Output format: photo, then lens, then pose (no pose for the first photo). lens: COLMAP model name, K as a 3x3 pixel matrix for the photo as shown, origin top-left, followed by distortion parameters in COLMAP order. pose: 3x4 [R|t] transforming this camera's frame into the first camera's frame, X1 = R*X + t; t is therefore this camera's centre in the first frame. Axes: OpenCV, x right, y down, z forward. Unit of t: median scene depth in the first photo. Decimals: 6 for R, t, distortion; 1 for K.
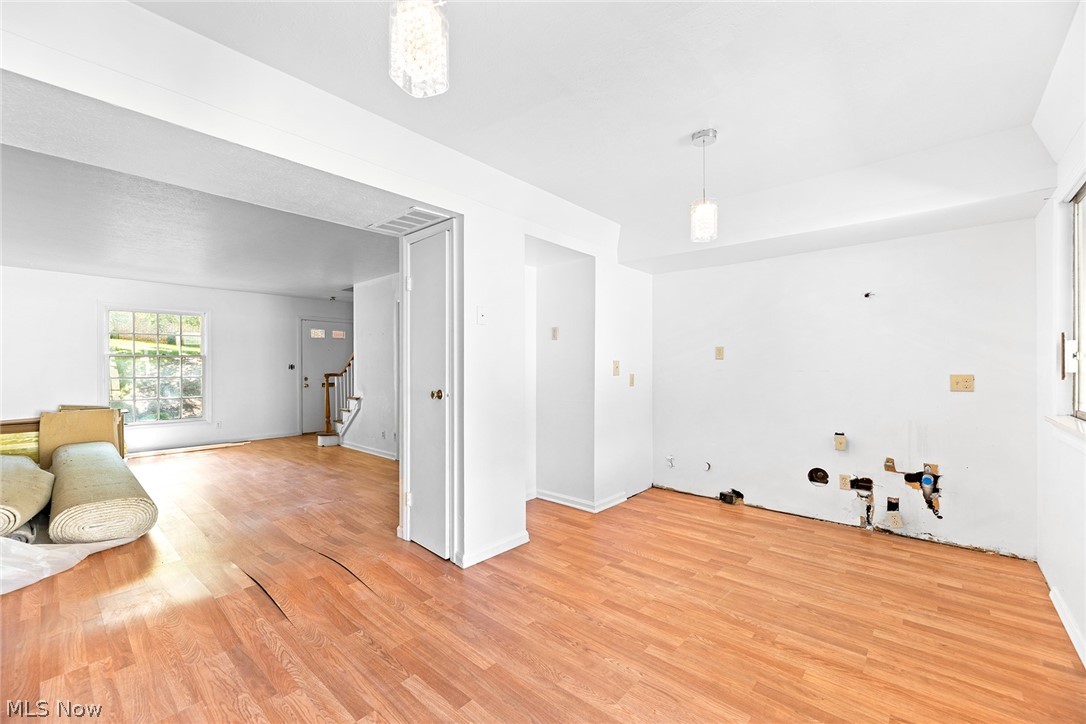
lens RADIAL K [[443.7, 0, 546.3], [0, 443.7, 365.4], [0, 0, 1]] dist [-0.002777, 0.000372]
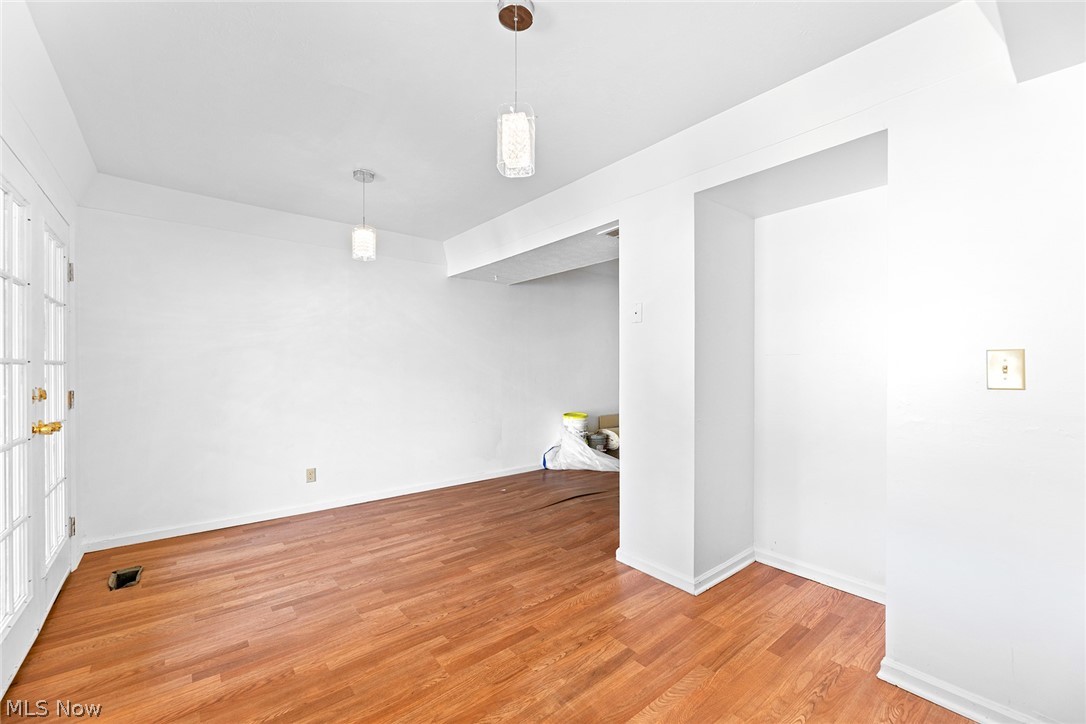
lens RADIAL K [[443.7, 0, 549.4], [0, 443.7, 367.7], [0, 0, 1]] dist [-0.002777, 0.000372]
pose [[-0.155451, 0.001494, -0.987842, 1.219752], [0.004163, 0.999991, 0.000857, 0.004095], [0.987835, -0.003979, -0.155456, 1.409403]]
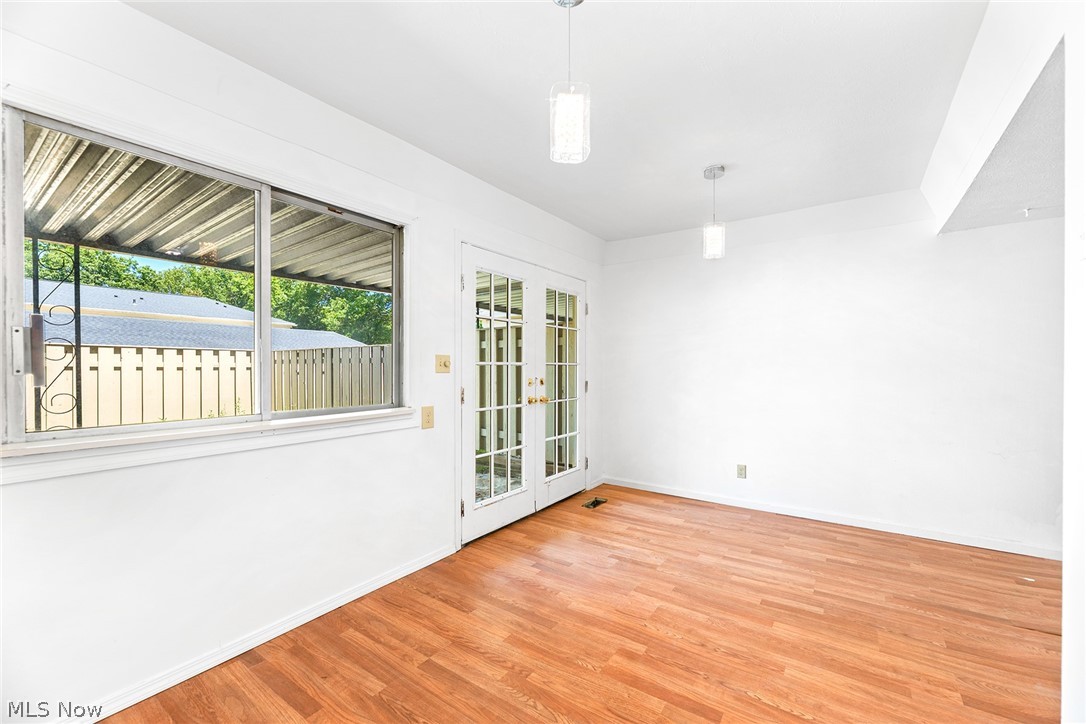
lens RADIAL K [[443.7, 0, 542.8], [0, 443.7, 365.8], [0, 0, 1]] dist [-0.002777, 0.000372]
pose [[-0.993964, 0.002478, -0.109676, 0.563460], [0.003264, 0.999970, -0.006982, 0.008928], [0.109655, -0.007298, -0.993943, 1.970462]]
